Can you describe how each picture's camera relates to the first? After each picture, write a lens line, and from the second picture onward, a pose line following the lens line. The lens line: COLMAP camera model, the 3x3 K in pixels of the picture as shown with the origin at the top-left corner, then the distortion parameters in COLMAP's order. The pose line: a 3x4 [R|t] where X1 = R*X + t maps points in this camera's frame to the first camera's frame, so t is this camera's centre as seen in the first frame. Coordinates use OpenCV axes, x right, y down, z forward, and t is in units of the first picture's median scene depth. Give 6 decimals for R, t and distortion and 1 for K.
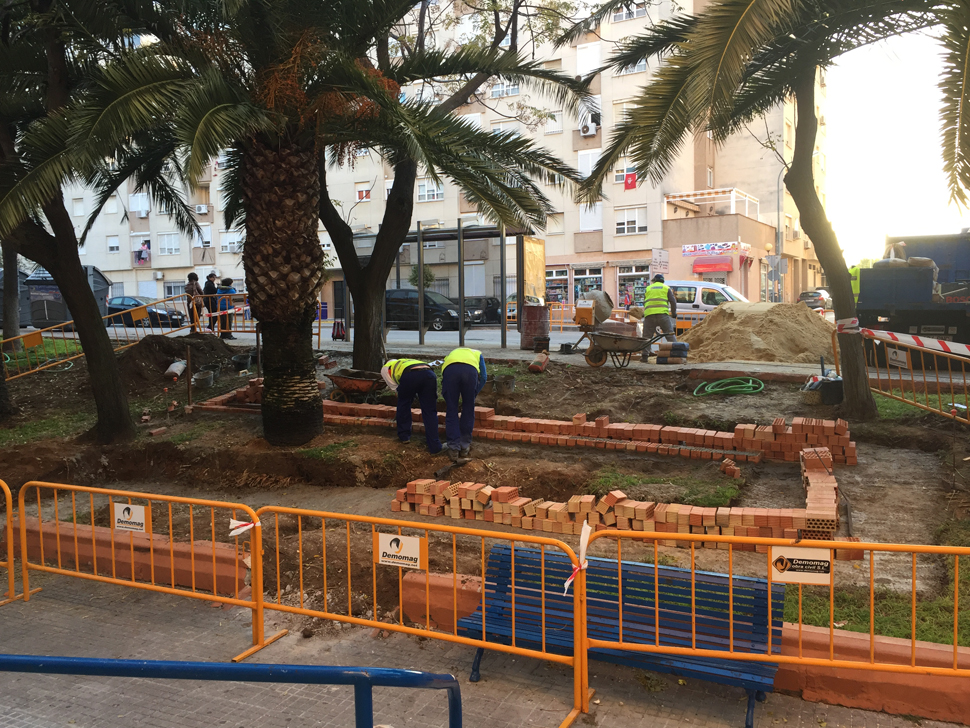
lens RADIAL K [[820.9, 0, 492.6], [0, 820.9, 364.8], [0, 0, 1]] dist [0.058999, -0.042603]
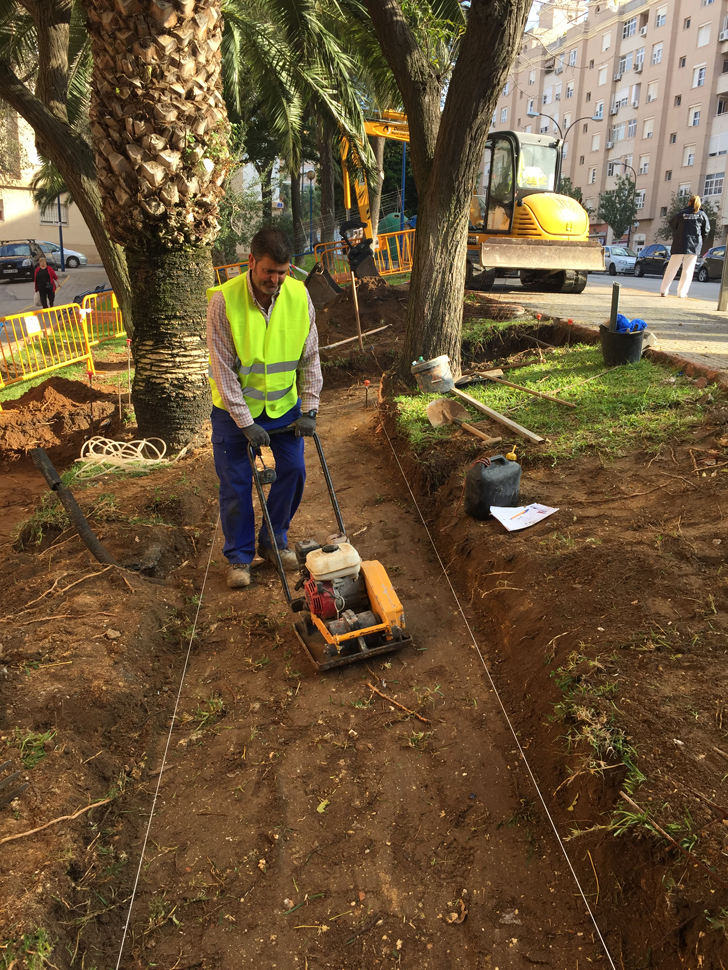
lens RADIAL K [[820.9, 0, 369.4], [0, 820.9, 486.4], [0, 0, 1]] dist [0.058999, -0.042603]
pose [[0.545437, 0.256402, -0.797970, 0.366050], [-0.100556, 0.965201, 0.241403, -0.045814], [0.832098, -0.051429, 0.552239, 0.805848]]
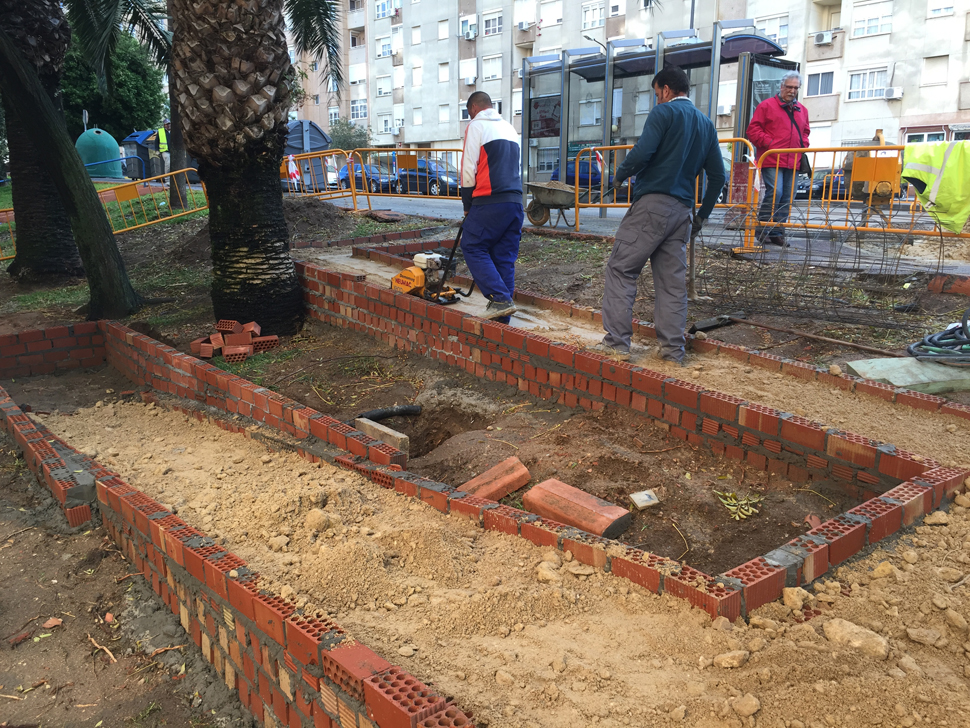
lens RADIAL K [[820.9, 0, 480.0], [0, 820.9, 366.3], [0, 0, 1]] dist [0.058999, -0.042603]
pose [[0.902801, 0.114647, -0.414496, 0.240271], [-0.052484, 0.985979, 0.158401, -0.007774], [0.426845, -0.121251, 0.896159, 0.463249]]
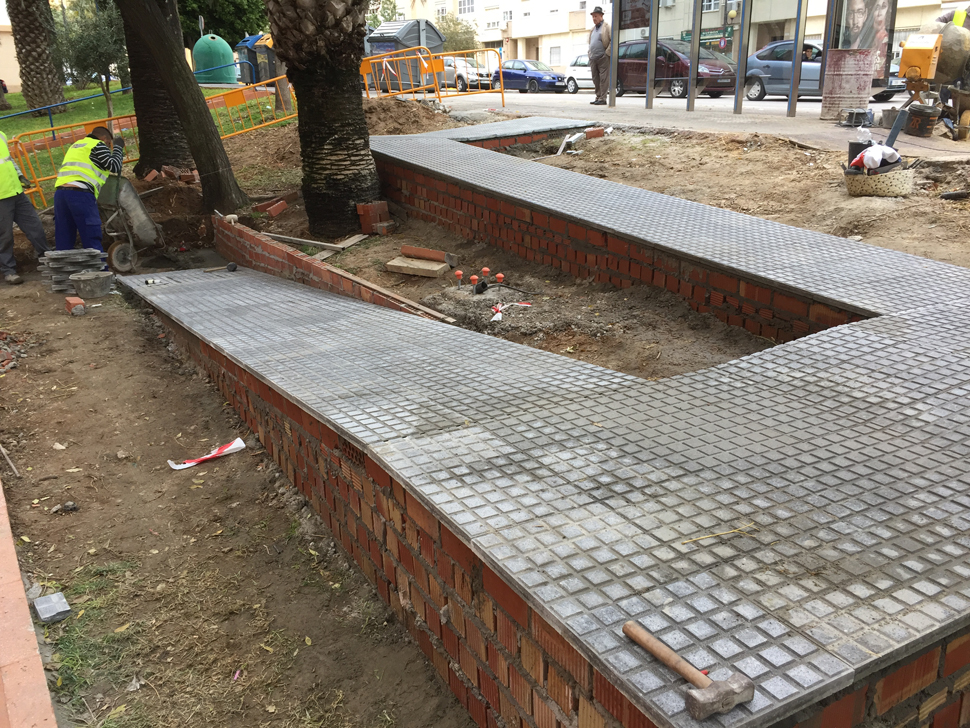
lens RADIAL K [[820.9, 0, 484.5], [0, 820.9, 364.0], [0, 0, 1]] dist [0.058999, -0.042603]
pose [[0.841963, 0.176078, -0.509995, 0.309095], [-0.035755, 0.961380, 0.272892, -0.004880], [0.538349, -0.211530, 0.815742, 0.424469]]
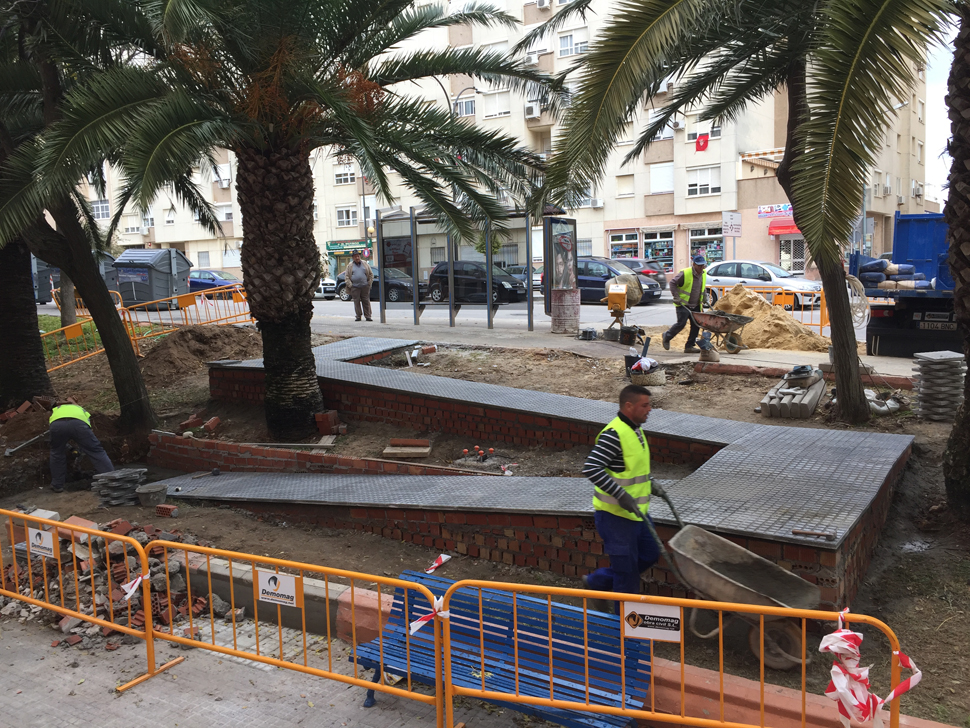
lens RADIAL K [[820.9, 0, 483.3], [0, 820.9, 368.1], [0, 0, 1]] dist [0.058999, -0.042603]
pose [[0.993265, 0.003981, -0.115795, 0.120045], [0.002312, 0.998530, 0.054159, -0.049660], [0.115841, -0.054062, 0.991795, 0.002208]]
